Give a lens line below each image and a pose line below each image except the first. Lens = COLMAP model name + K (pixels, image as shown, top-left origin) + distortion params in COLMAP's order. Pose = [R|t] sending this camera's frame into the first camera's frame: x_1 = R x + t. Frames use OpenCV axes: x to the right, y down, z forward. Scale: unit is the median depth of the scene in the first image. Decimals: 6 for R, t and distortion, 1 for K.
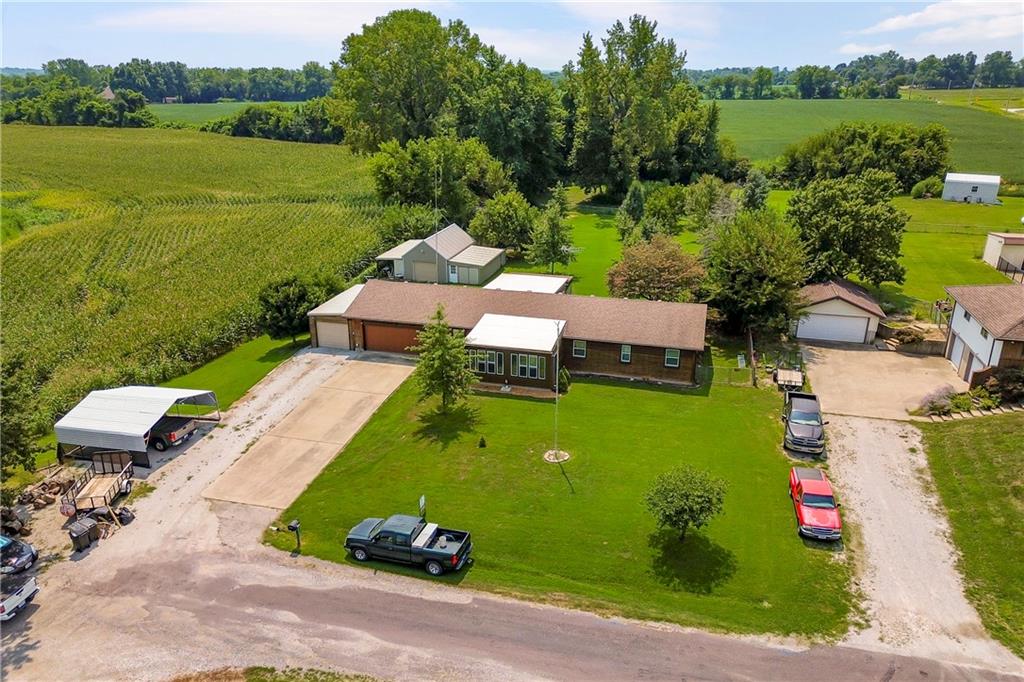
lens RADIAL K [[724.8, 0, 512.0], [0, 724.8, 341.0], [0, 0, 1]] dist [0.076395, -0.074547]
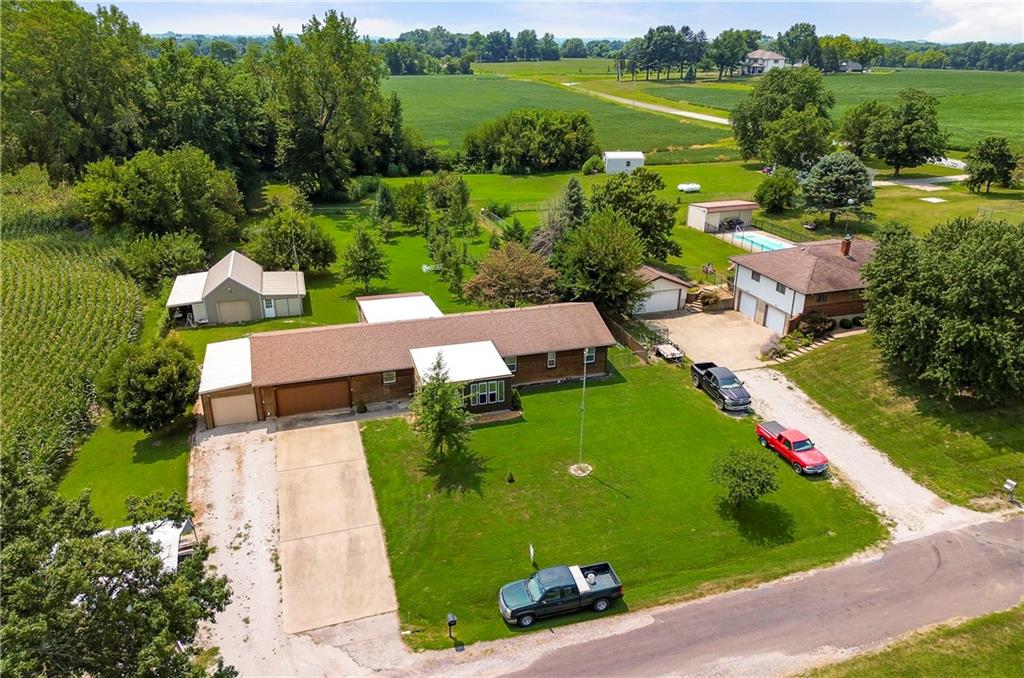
lens RADIAL K [[724.8, 0, 512.0], [0, 724.8, 339.0], [0, 0, 1]] dist [0.076395, -0.074547]
pose [[0.844354, -0.199573, 0.497230, -0.415827], [0.181021, 0.979726, 0.085839, -0.114303], [-0.504280, 0.017531, 0.863362, 0.084939]]
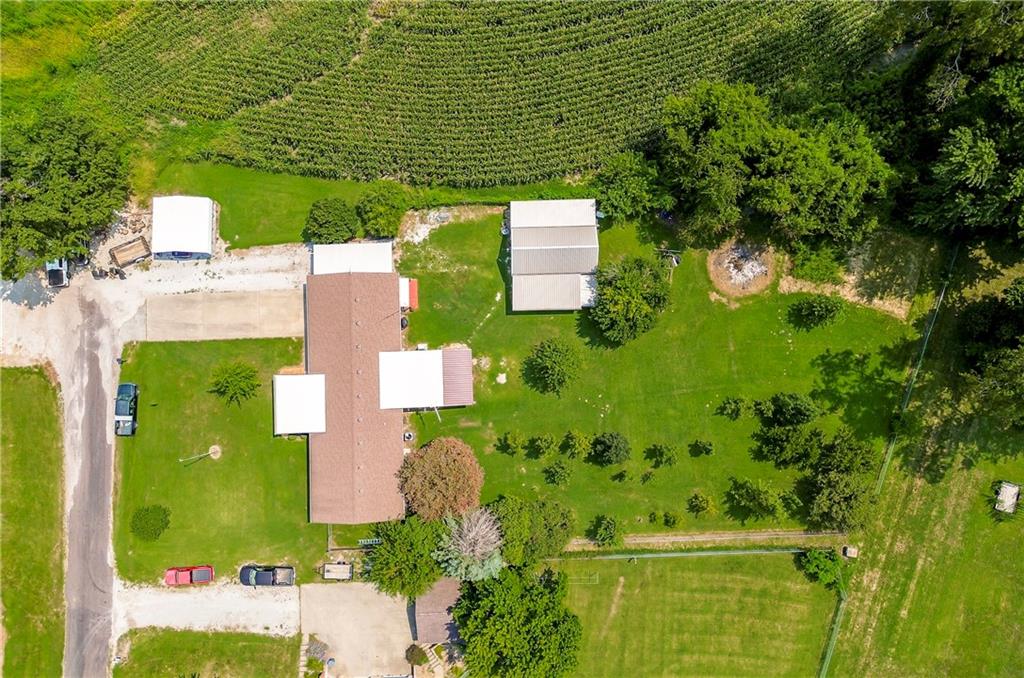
lens RADIAL K [[724.8, 0, 512.0], [0, 724.8, 339.0], [0, 0, 1]] dist [0.076395, -0.074547]
pose [[0.287002, 0.957091, -0.040092, 0.061978], [-0.332604, 0.138812, 0.932795, -1.565459], [0.898334, -0.254379, 0.358171, 0.856093]]
